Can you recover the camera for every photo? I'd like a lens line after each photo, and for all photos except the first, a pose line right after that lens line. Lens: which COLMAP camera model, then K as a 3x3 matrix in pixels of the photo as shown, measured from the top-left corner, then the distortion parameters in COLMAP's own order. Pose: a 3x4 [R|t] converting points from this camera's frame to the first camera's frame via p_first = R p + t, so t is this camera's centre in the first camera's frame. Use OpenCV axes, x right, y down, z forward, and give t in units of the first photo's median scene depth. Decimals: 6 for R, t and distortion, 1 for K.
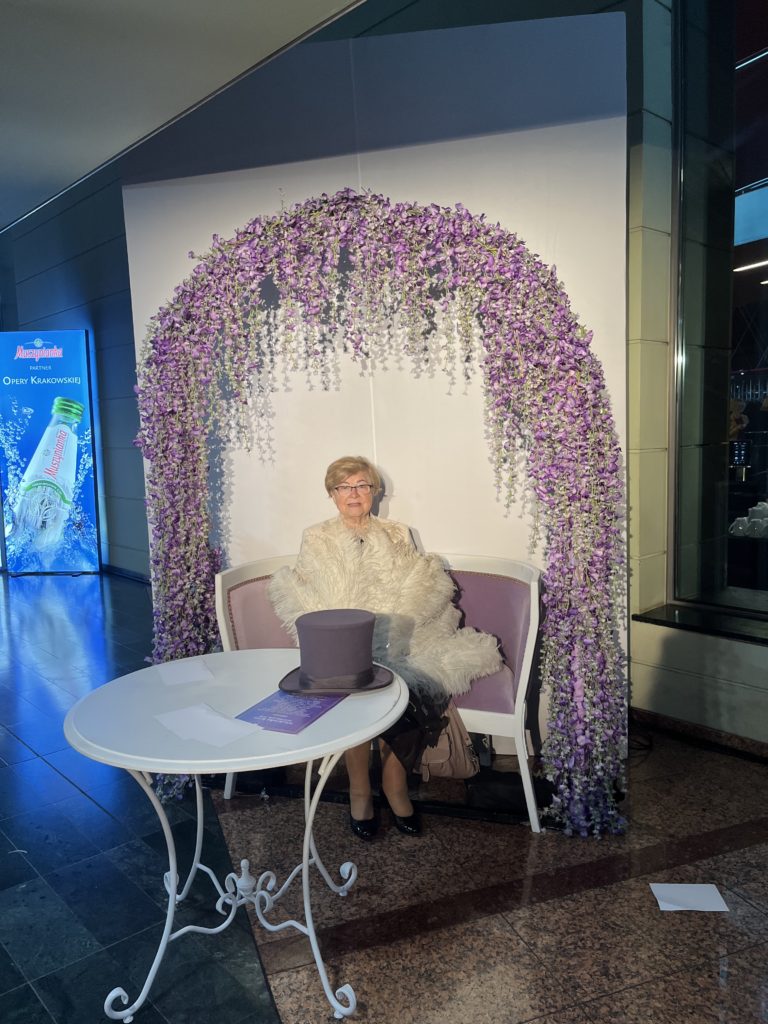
lens RADIAL K [[768.6, 0, 375.6], [0, 768.6, 503.7], [0, 0, 1]] dist [0.045156, -0.073683]
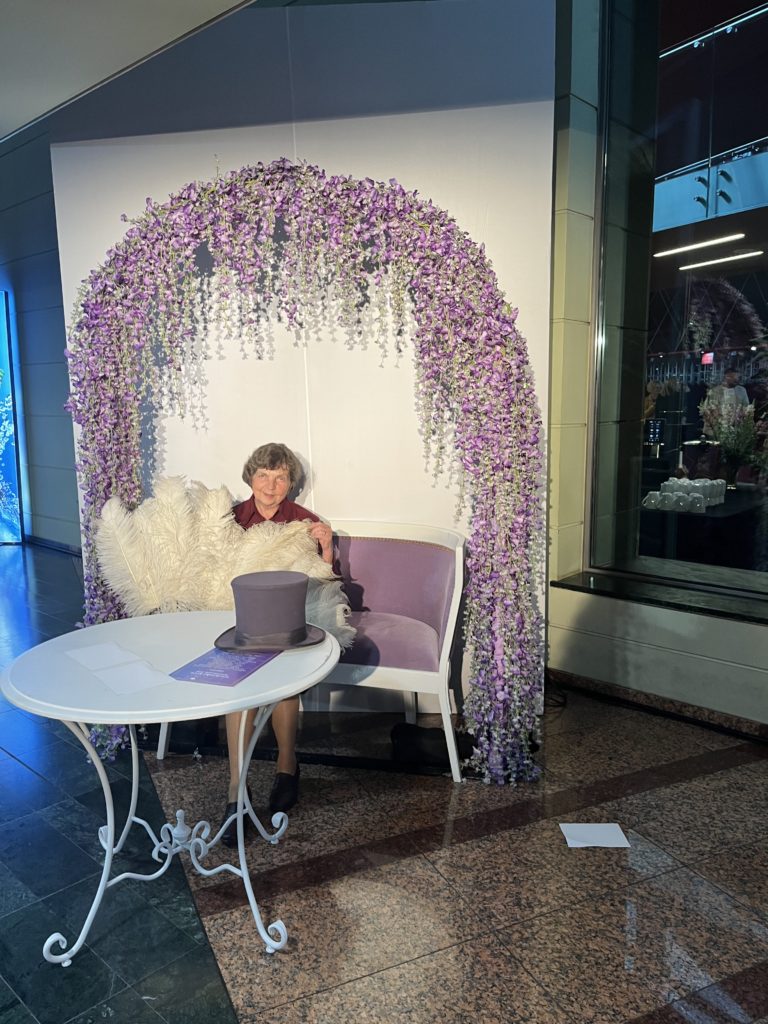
lens RADIAL K [[768.6, 0, 376.0], [0, 768.6, 508.0], [0, 0, 1]] dist [0.045156, -0.073683]
pose [[0.995791, 0.008481, 0.091264, -0.003865], [-0.011889, 0.999249, 0.036870, 0.009350], [-0.090883, -0.037800, 0.995144, -0.031769]]
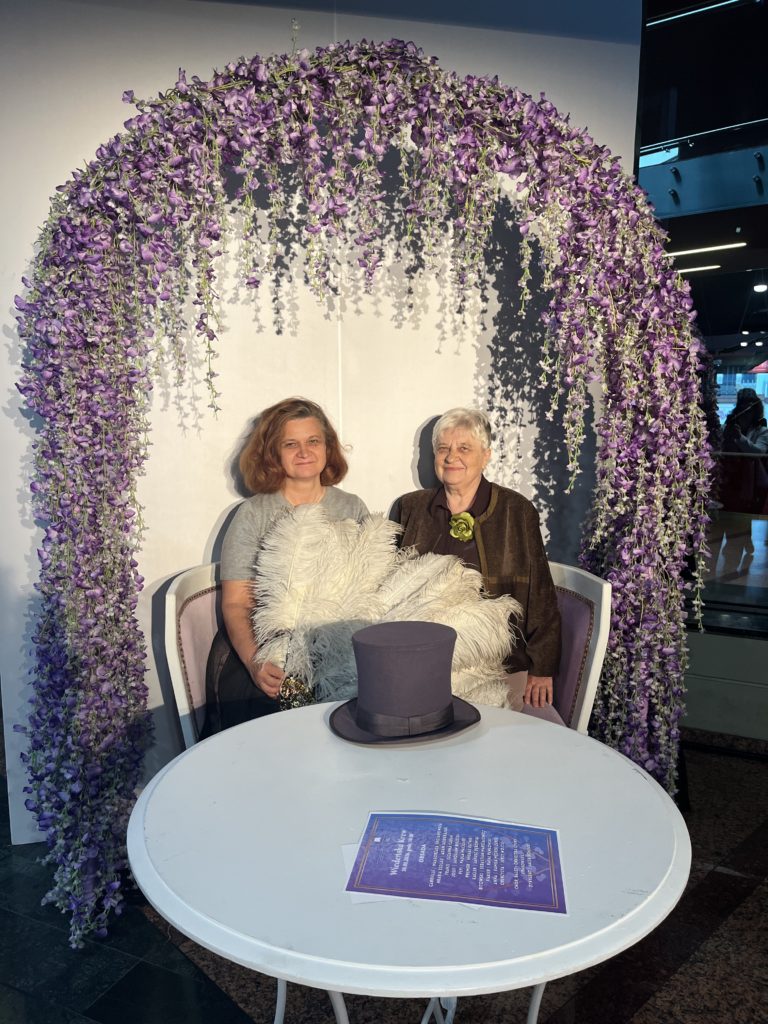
lens RADIAL K [[768.6, 0, 388.2], [0, 768.6, 521.8], [0, 0, 1]] dist [0.045156, -0.073683]
pose [[0.907204, -0.015751, 0.420395, -0.319114], [-0.000401, 0.999266, 0.038305, 0.003440], [-0.420690, -0.034919, 0.906532, 0.321378]]
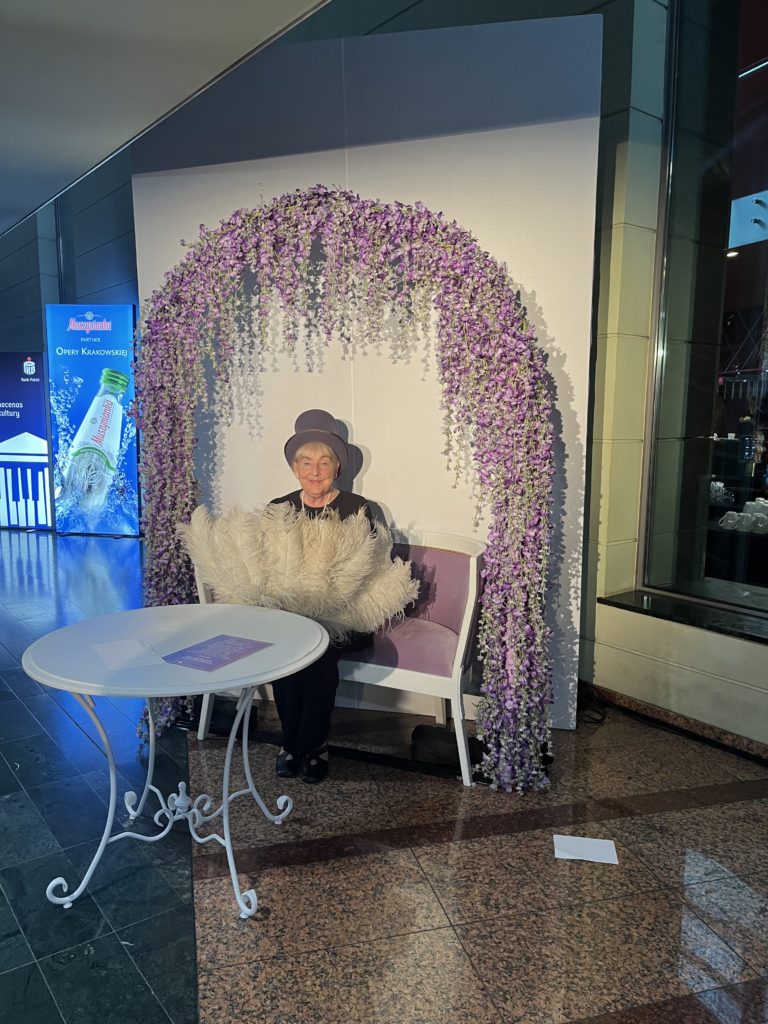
lens RADIAL K [[768.6, 0, 383.4], [0, 768.6, 515.9], [0, 0, 1]] dist [0.045156, -0.073683]
pose [[0.996191, 0.048954, -0.072153, 0.140771], [-0.045980, 0.998045, 0.042328, 0.002539], [0.074084, -0.038850, 0.996495, -0.078156]]
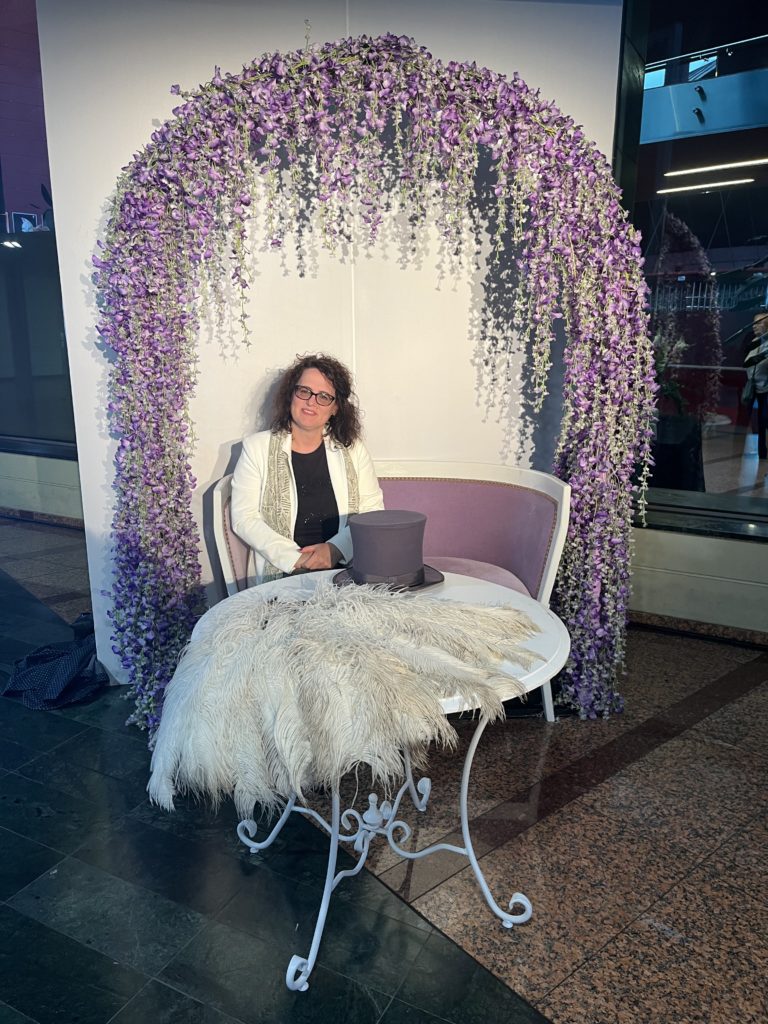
lens RADIAL K [[768.6, 0, 381.0], [0, 768.6, 518.6], [0, 0, 1]] dist [0.045156, -0.073683]
pose [[0.933269, -0.050478, 0.355614, -0.347599], [-0.000426, 0.989919, 0.141635, 0.000583], [-0.359178, -0.132335, 0.923839, 0.134414]]
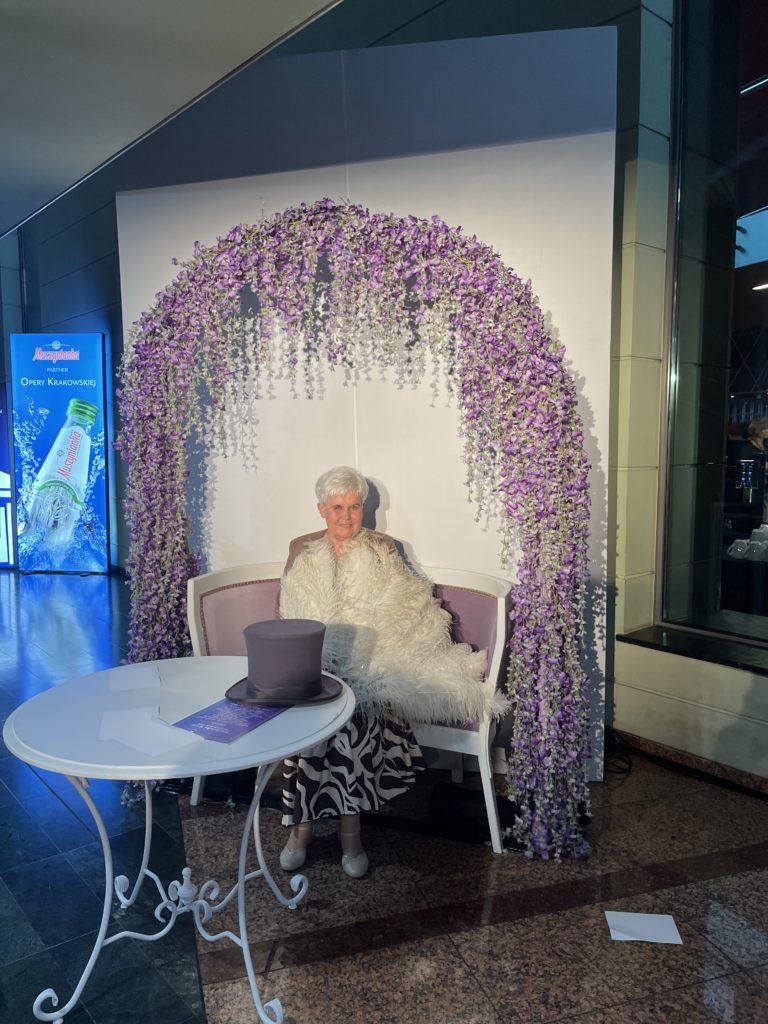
lens RADIAL K [[768.6, 0, 376.8], [0, 768.6, 503.4], [0, 0, 1]] dist [0.045156, -0.073683]
pose [[0.998944, 0.031012, -0.033903, 0.069057], [-0.031445, 0.999430, -0.012317, -0.002376], [0.033502, 0.013370, 0.999349, 0.005516]]
